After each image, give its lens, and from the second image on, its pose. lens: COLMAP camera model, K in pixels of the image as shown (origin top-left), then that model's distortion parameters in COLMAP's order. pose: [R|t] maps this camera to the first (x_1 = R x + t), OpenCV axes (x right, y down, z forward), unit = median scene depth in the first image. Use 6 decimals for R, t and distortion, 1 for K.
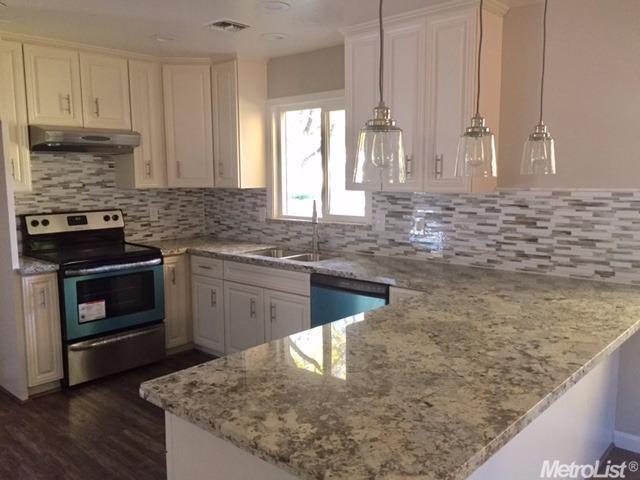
lens RADIAL K [[550.1, 0, 318.5], [0, 550.1, 239.5], [0, 0, 1]] dist [0.083351, -0.102656]
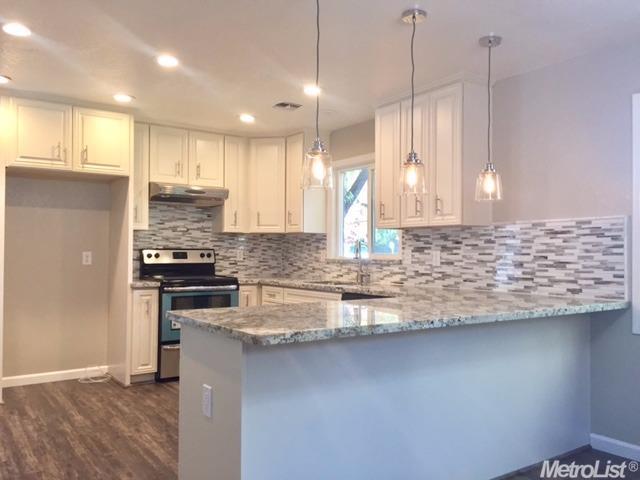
lens RADIAL K [[550.1, 0, 319.8], [0, 550.1, 240.3], [0, 0, 1]] dist [0.083351, -0.102656]
pose [[0.973572, 0.007641, -0.228250, 0.205408], [-0.040800, 0.989181, -0.140912, 0.113021], [0.224704, 0.146500, 0.963351, -0.204819]]
